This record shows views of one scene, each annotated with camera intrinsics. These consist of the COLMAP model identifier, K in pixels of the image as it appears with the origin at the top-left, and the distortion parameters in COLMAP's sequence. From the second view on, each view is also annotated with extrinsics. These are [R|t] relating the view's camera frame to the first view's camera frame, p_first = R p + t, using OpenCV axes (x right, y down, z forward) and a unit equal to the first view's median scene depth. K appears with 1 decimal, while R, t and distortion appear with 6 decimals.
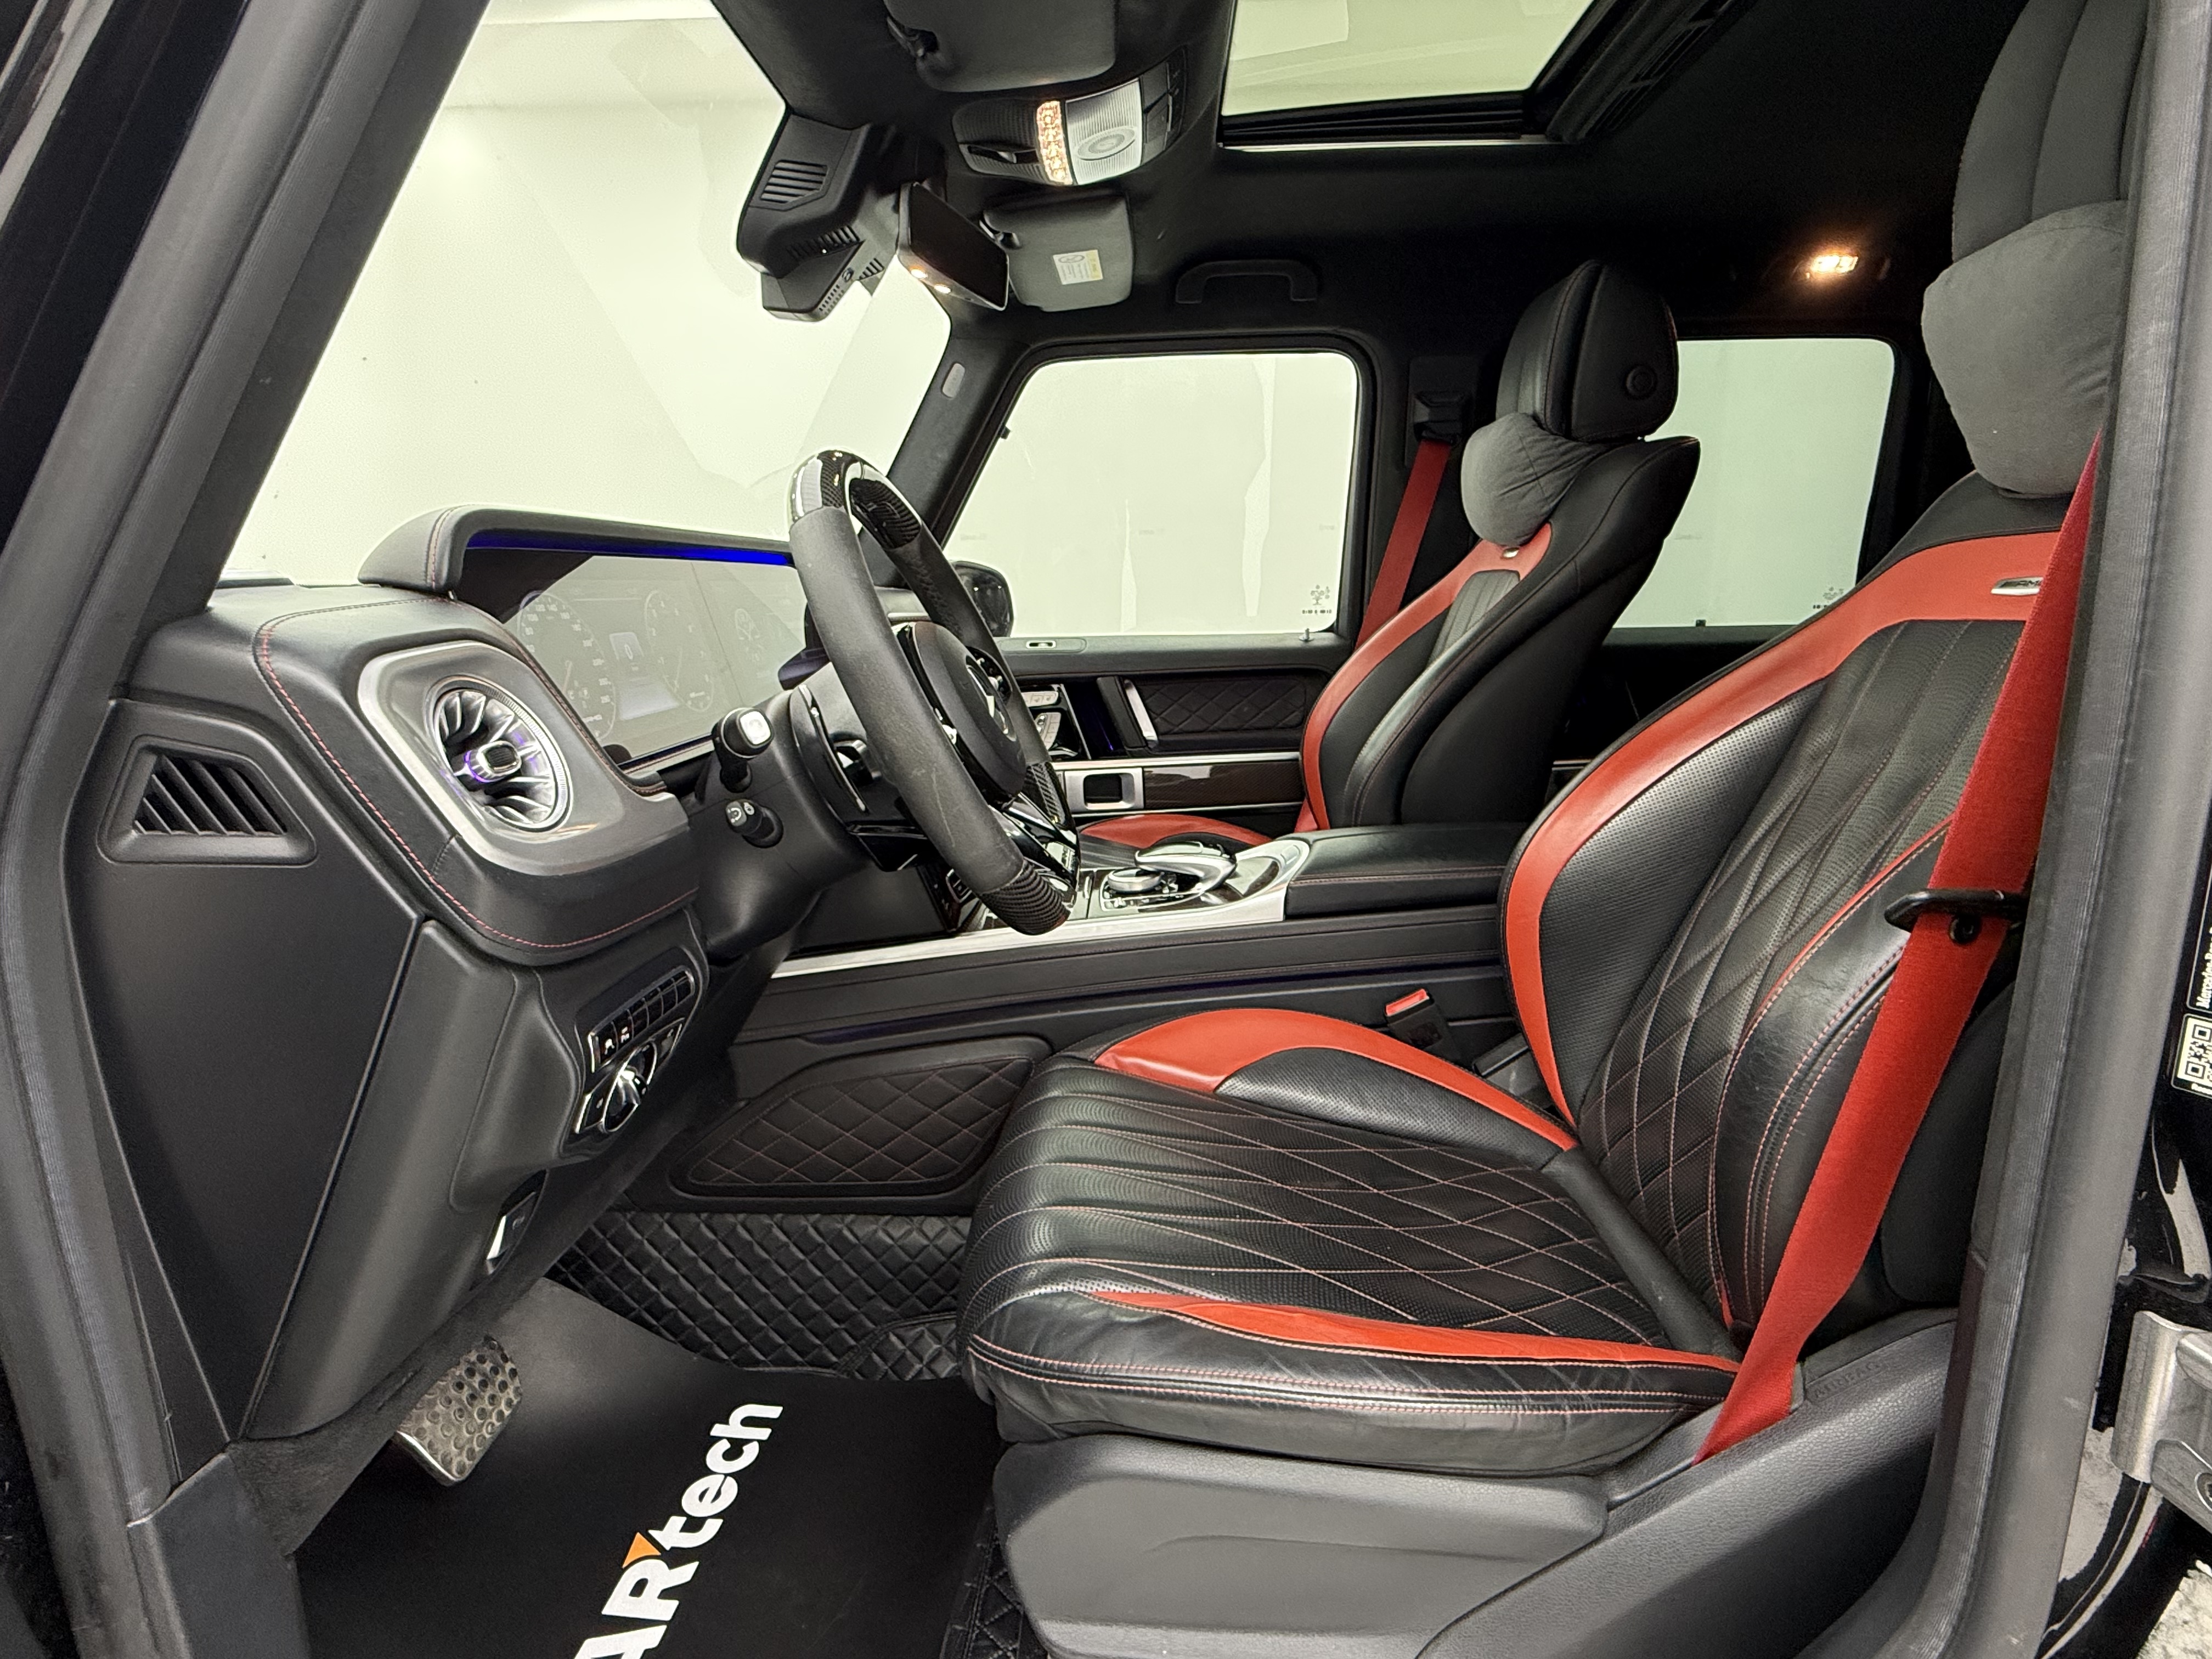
lens RADIAL K [[1153.0, 0, 1106.0], [0, 1153.0, 829.5], [0, 0, 1]] dist [-0.002404, 0.000979]
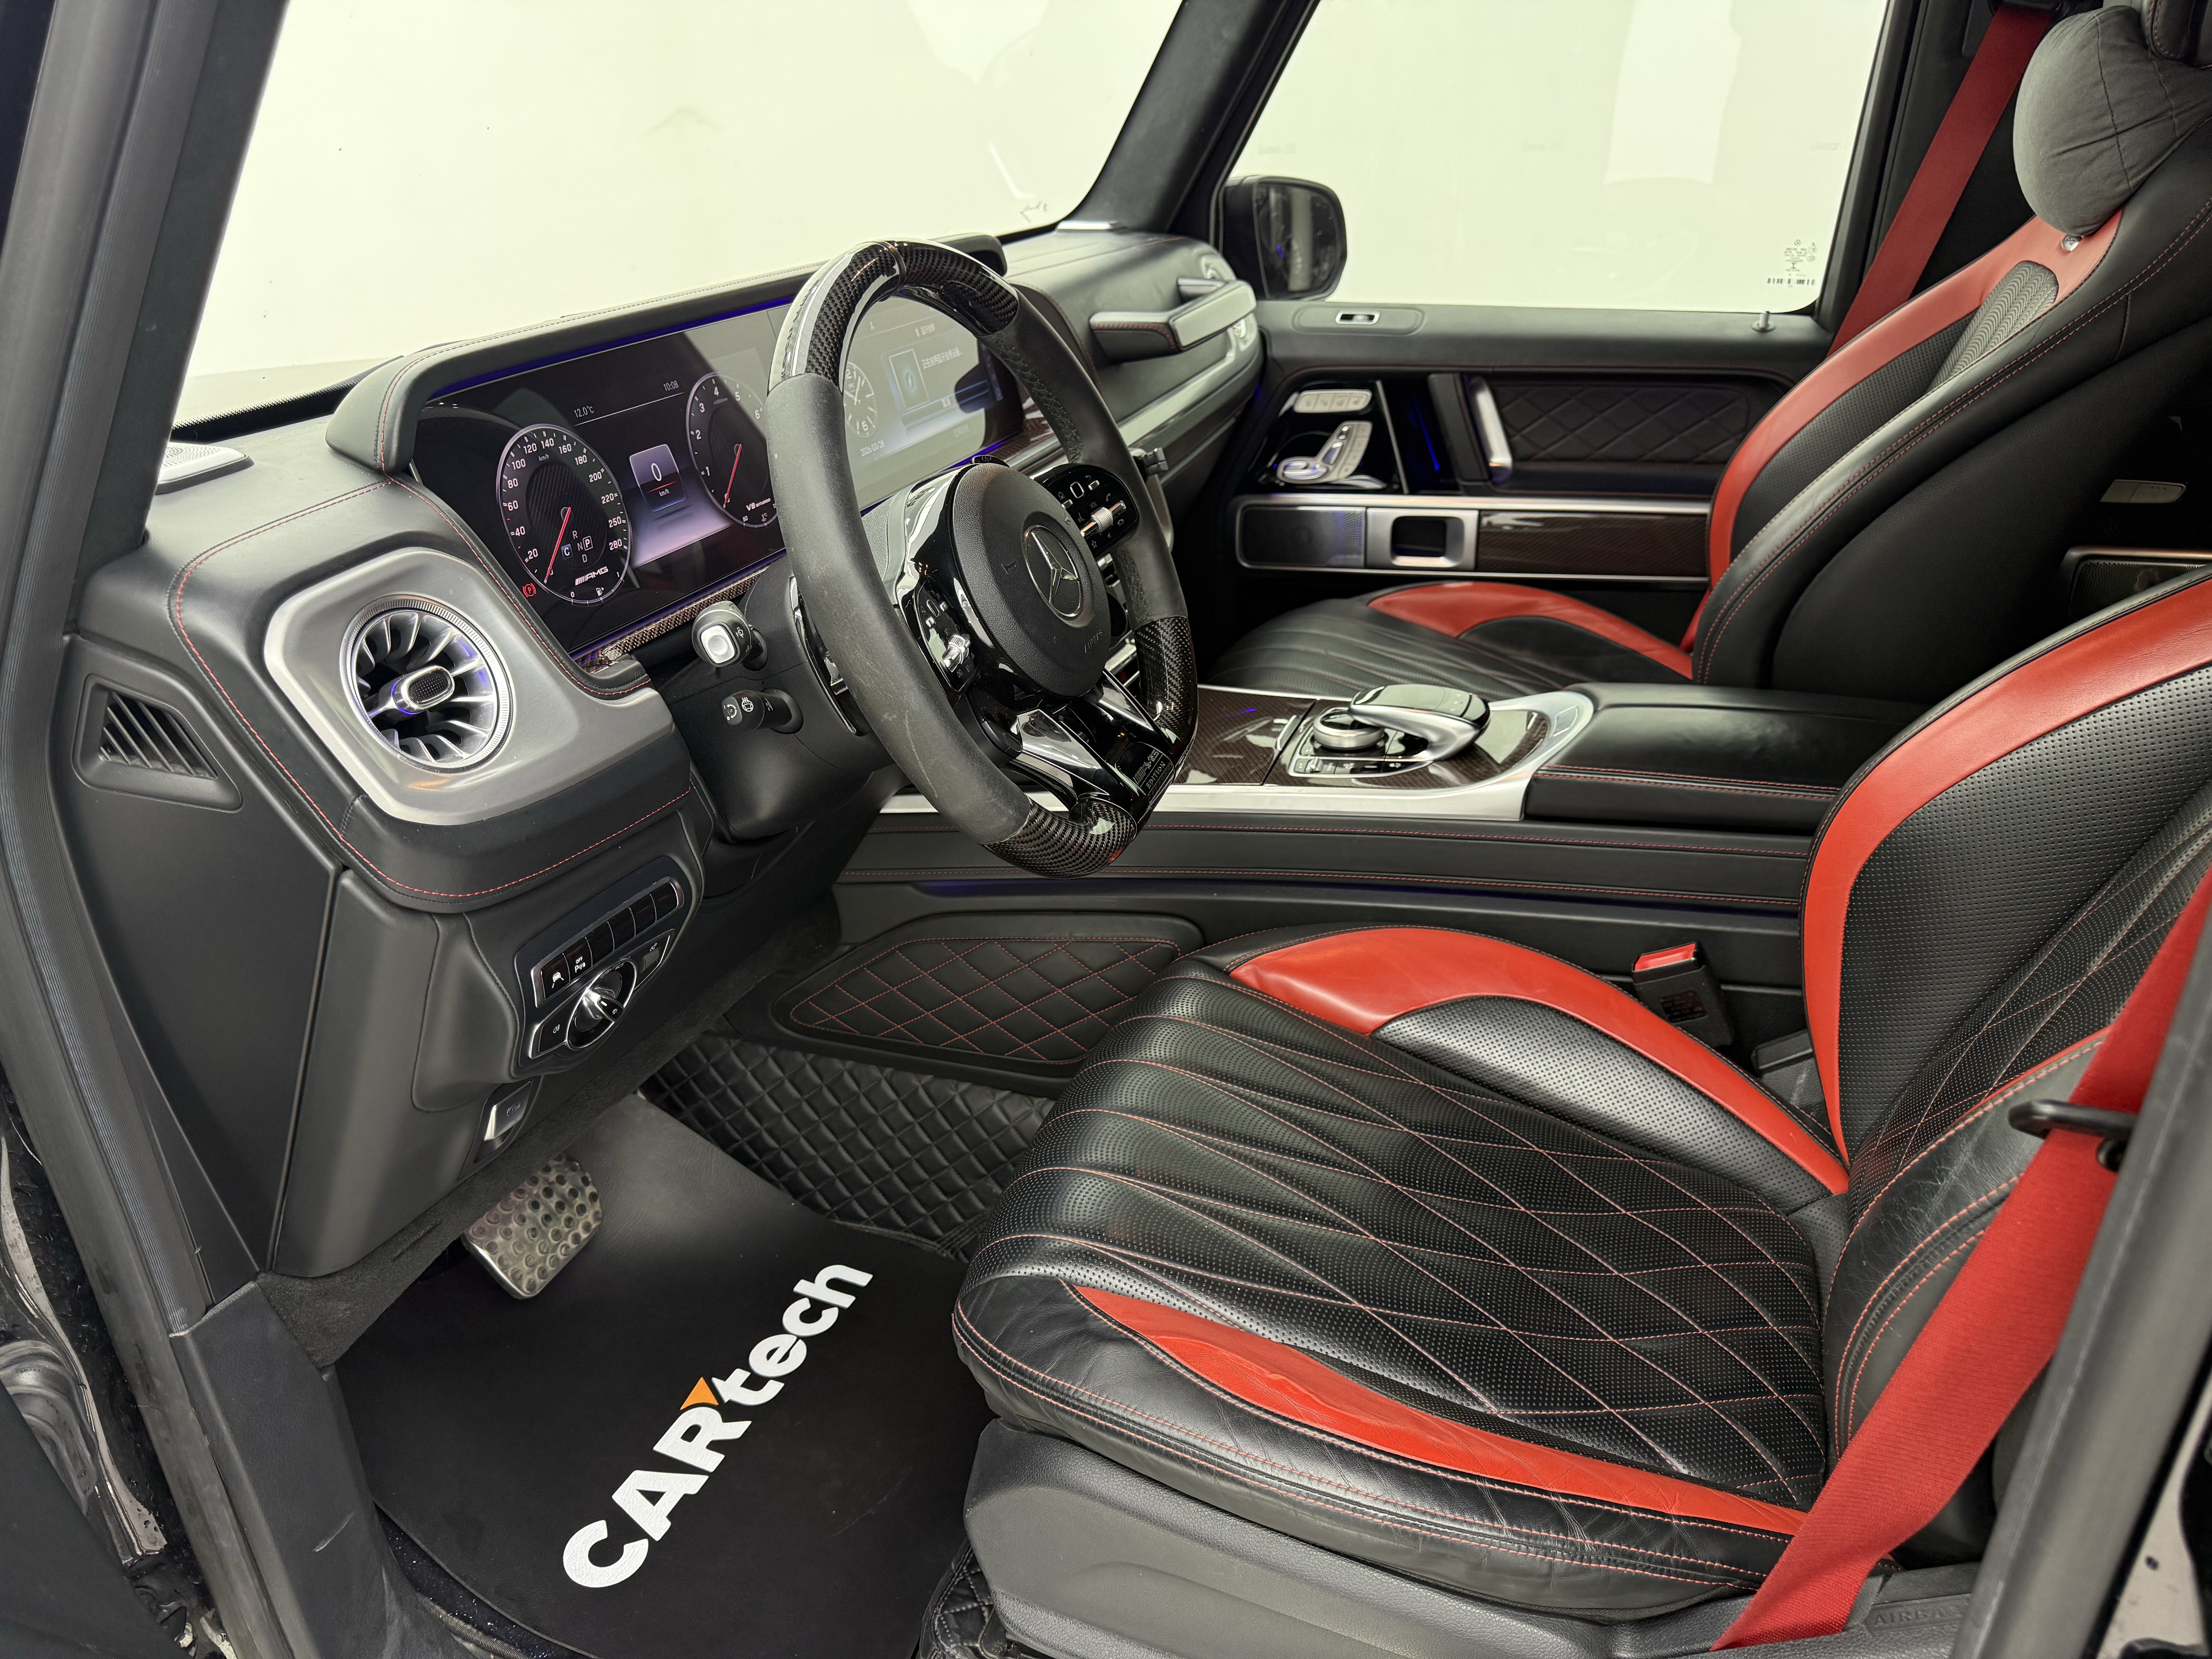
lens RADIAL K [[1580.3, 0, 1098.4], [0, 1580.3, 861.4], [0, 0, 1]] dist [0.097316, -0.176238]
pose [[0.954121, 0.137273, -0.266101, 0.198593], [-0.067253, 0.964257, 0.256291, -0.163685], [0.291772, -0.226636, 0.929250, -0.044526]]
